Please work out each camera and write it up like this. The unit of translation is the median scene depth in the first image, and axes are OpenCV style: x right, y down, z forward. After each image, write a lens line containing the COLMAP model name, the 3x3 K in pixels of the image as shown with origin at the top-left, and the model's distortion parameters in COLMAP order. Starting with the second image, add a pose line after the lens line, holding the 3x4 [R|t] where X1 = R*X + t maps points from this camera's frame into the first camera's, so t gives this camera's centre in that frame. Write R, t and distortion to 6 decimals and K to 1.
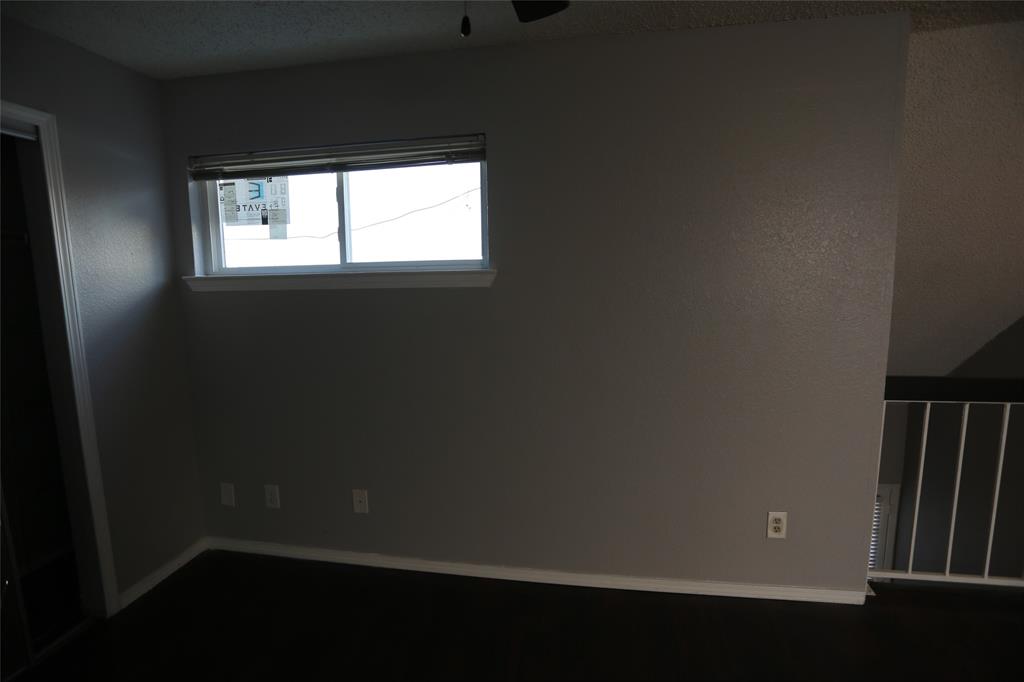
lens RADIAL K [[486.9, 0, 517.4], [0, 486.9, 337.0], [0, 0, 1]] dist [-0.066709, 0.022363]
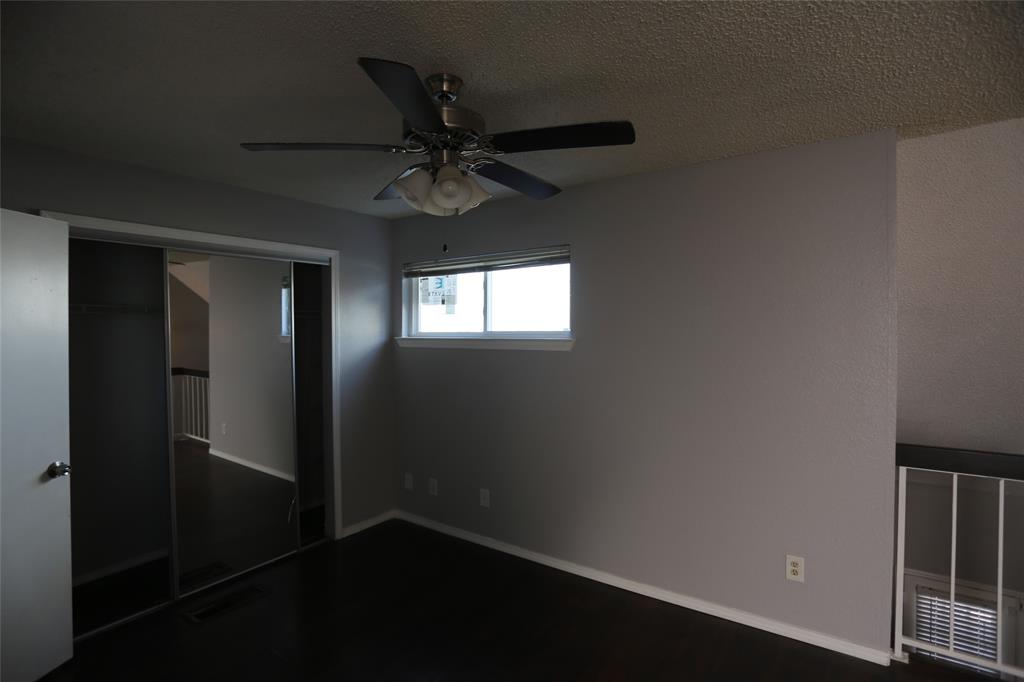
lens RADIAL K [[486.9, 0, 517.4], [0, 486.9, 337.0], [0, 0, 1]] dist [-0.066709, 0.022363]
pose [[0.904536, 0.018540, -0.425994, 0.371863], [-0.065166, 0.993329, -0.095139, 0.000487], [0.421389, 0.113817, 0.899710, -0.307681]]
